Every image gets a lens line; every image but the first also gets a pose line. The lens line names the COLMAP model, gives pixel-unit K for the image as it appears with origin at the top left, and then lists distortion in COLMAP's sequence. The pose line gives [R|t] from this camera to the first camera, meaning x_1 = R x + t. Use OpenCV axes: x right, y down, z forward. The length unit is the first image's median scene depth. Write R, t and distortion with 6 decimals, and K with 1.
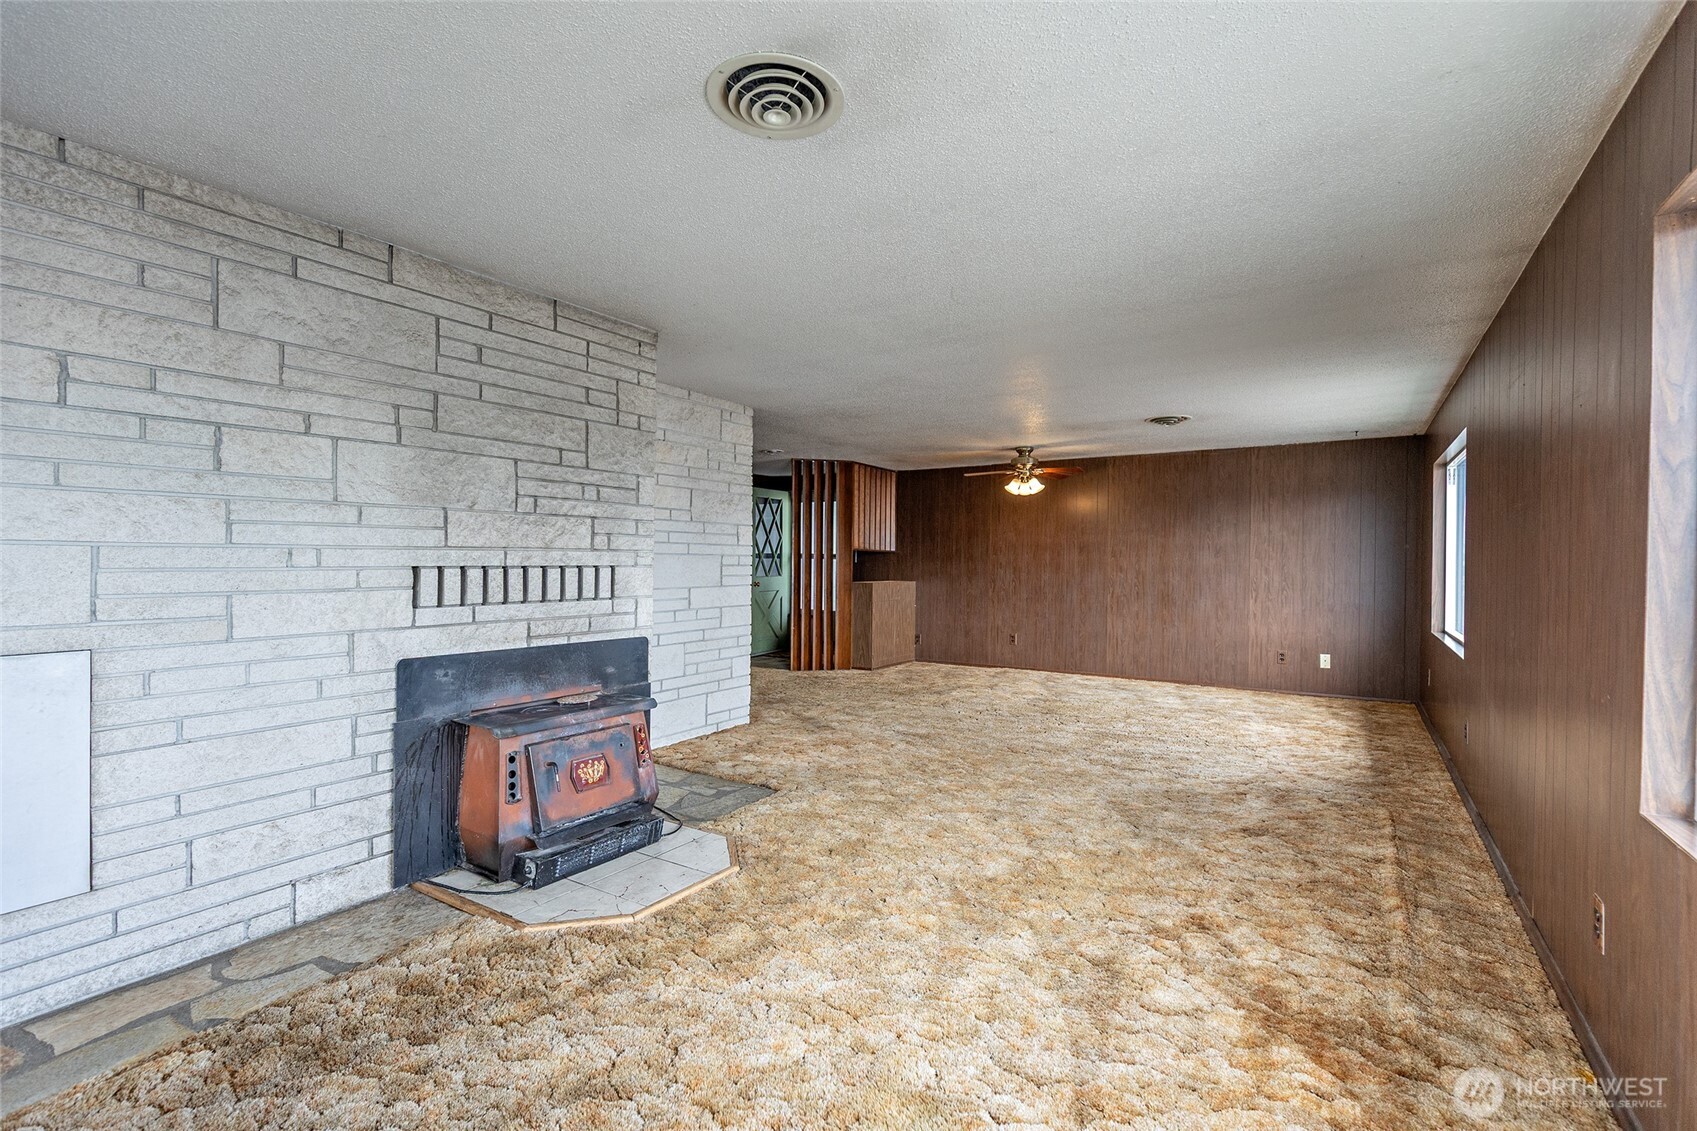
lens RADIAL K [[764.0, 0, 854.8], [0, 764.0, 566.8], [0, 0, 1]] dist [0.003457, -0.000119]
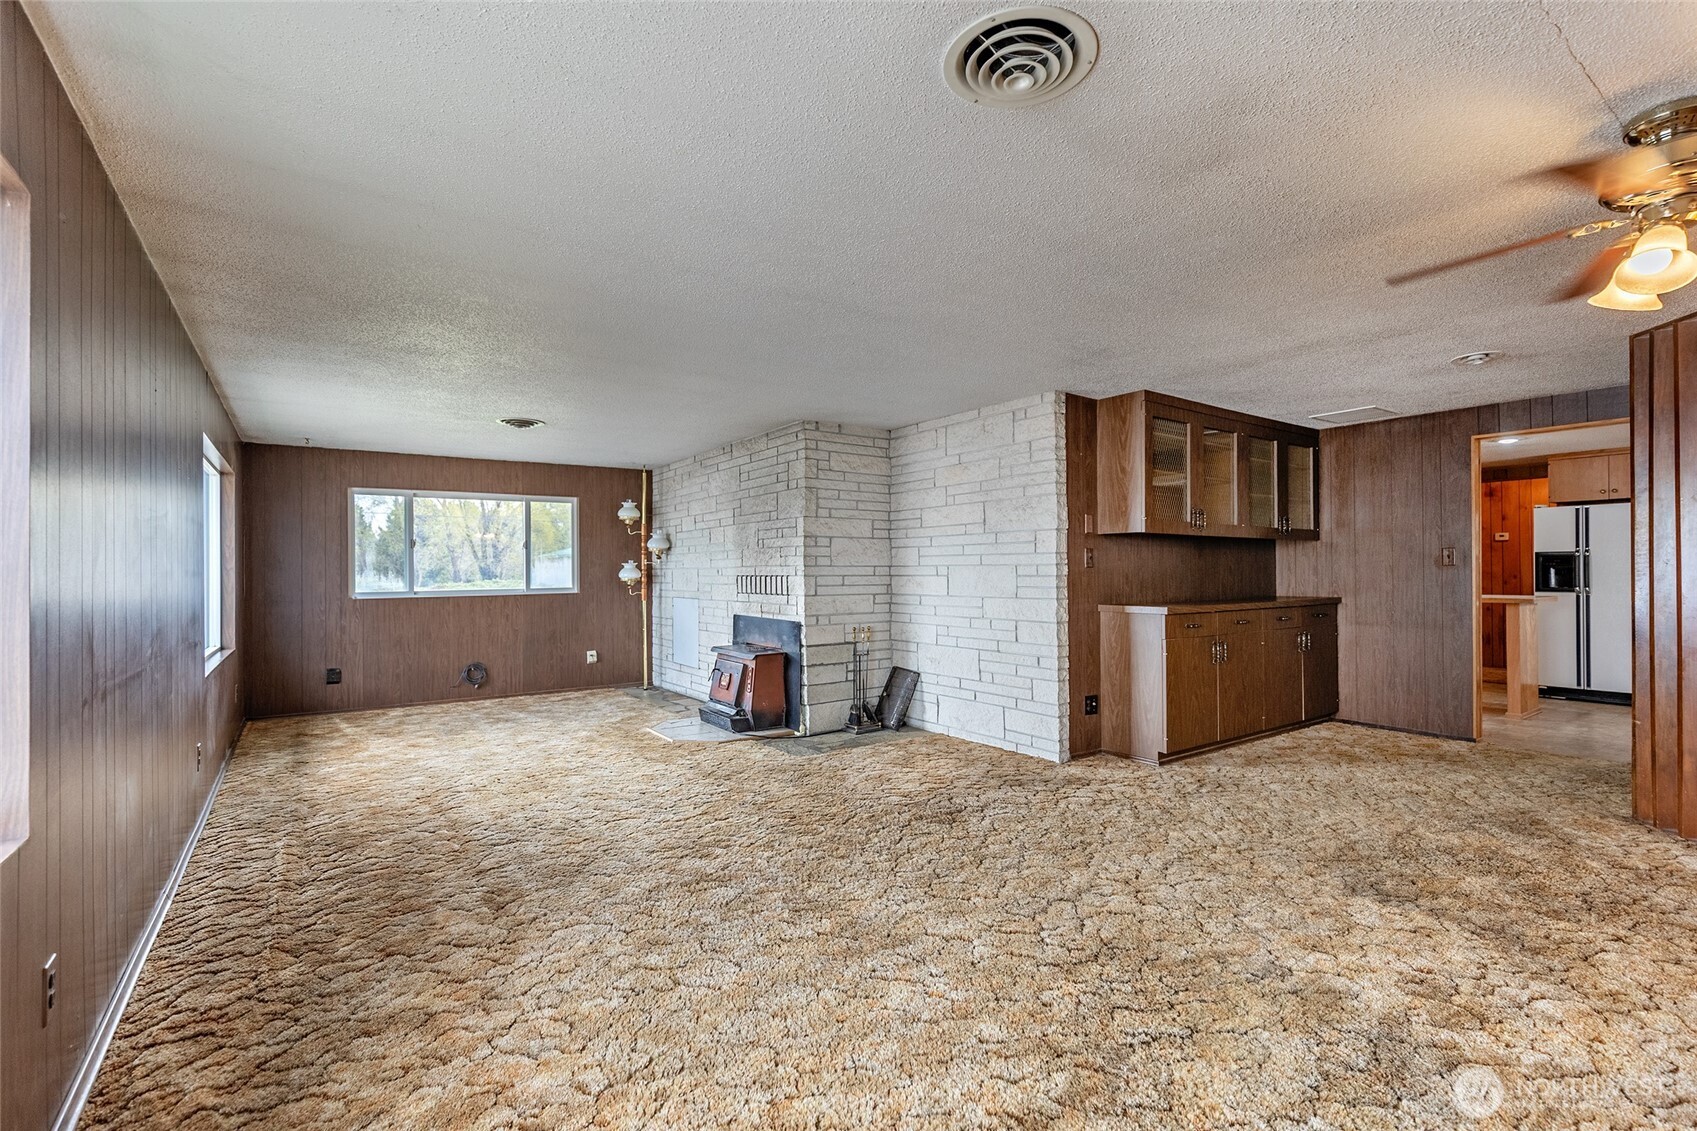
lens RADIAL K [[764.0, 0, 854.8], [0, 764.0, 566.8], [0, 0, 1]] dist [0.003457, -0.000119]
pose [[-0.374354, -0.008505, -0.927247, 0.840241], [-0.003125, 0.999964, -0.007910, -0.005410], [0.927281, -0.000064, -0.374367, 1.272953]]
